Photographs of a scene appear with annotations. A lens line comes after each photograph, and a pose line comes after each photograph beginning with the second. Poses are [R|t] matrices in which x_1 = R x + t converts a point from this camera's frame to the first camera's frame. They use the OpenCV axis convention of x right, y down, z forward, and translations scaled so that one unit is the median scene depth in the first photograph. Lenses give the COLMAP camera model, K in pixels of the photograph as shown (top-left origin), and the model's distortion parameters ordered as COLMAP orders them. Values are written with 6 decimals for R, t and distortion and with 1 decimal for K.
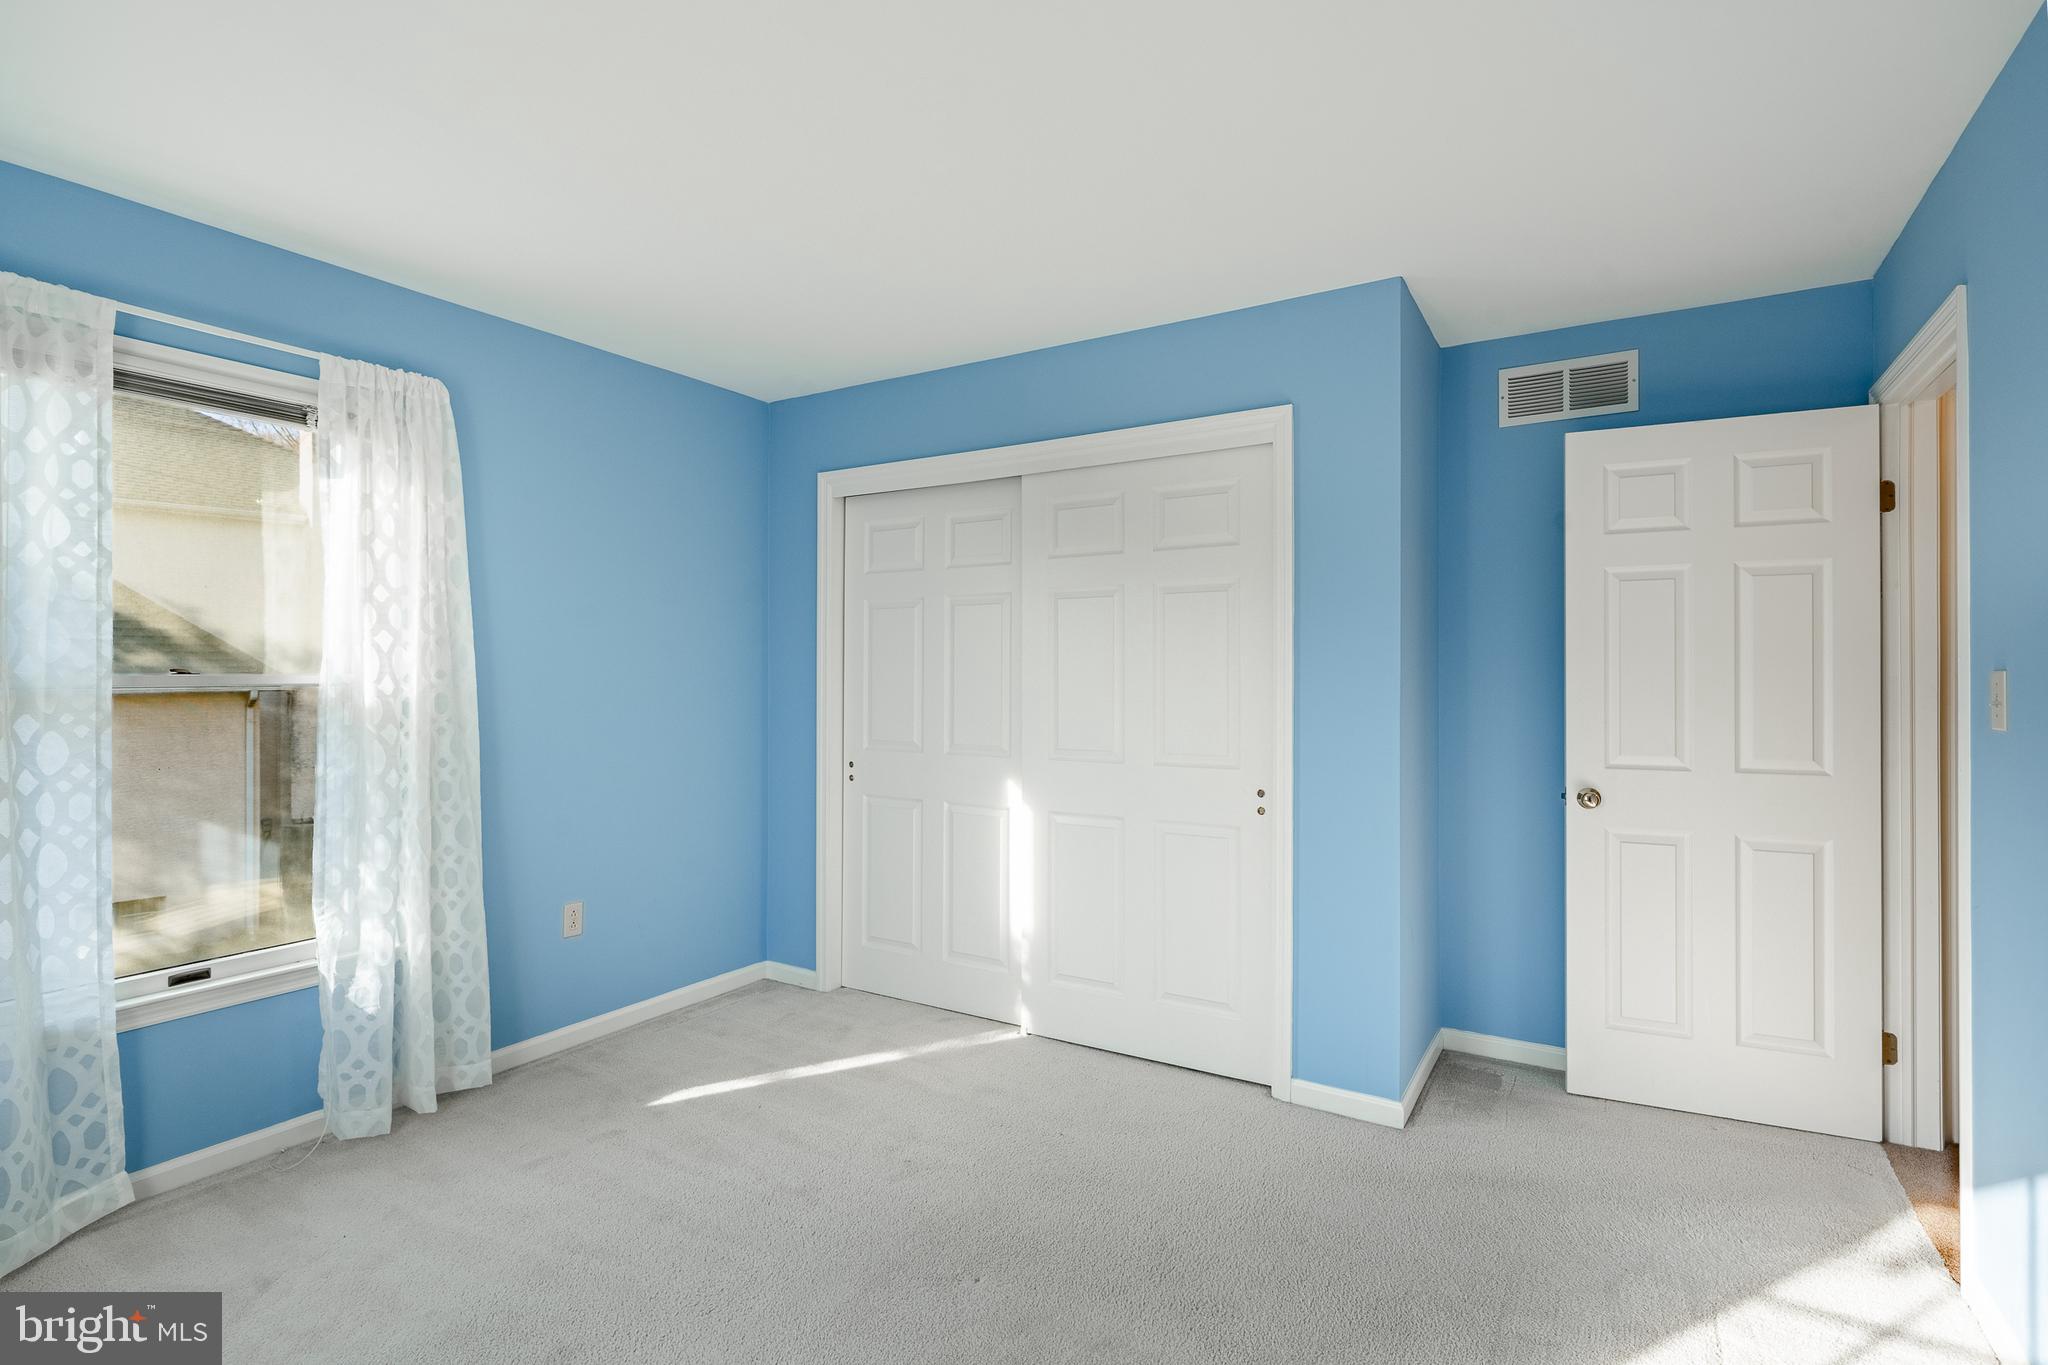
lens RADIAL K [[941.6, 0, 1023.8], [0, 941.6, 672.8], [0, 0, 1]] dist [-0.005254, 0.001112]
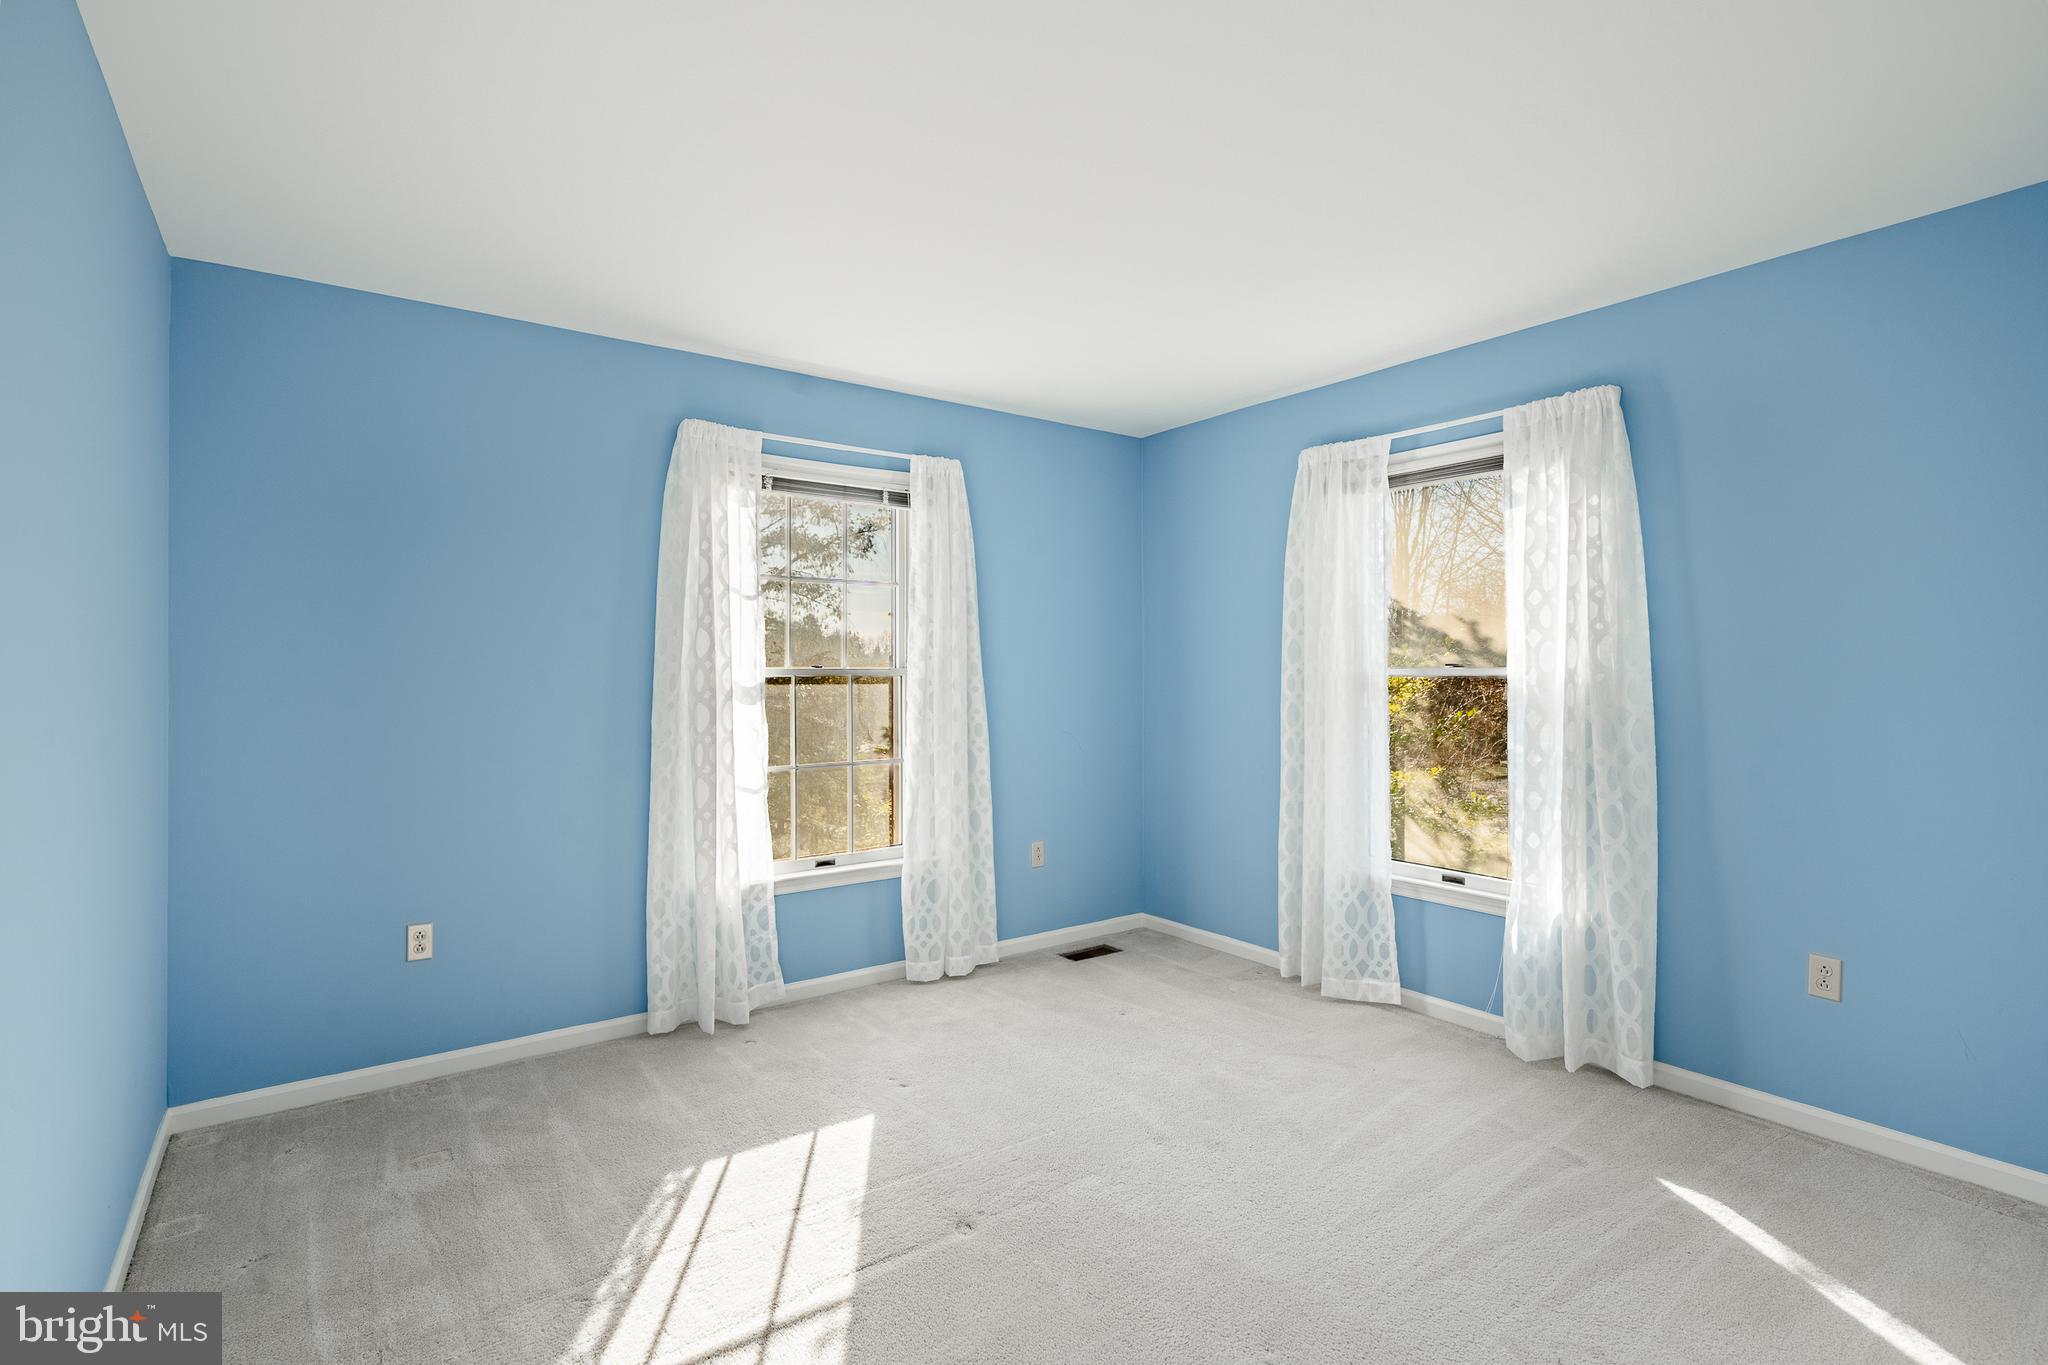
lens RADIAL K [[941.6, 0, 1014.0], [0, 941.6, 674.0], [0, 0, 1]] dist [-0.005254, 0.001112]
pose [[-0.361963, 0.002117, -0.932190, 0.656380], [0.000303, 0.999998, 0.002154, 0.007525], [0.932192, 0.000497, -0.361963, 0.853516]]
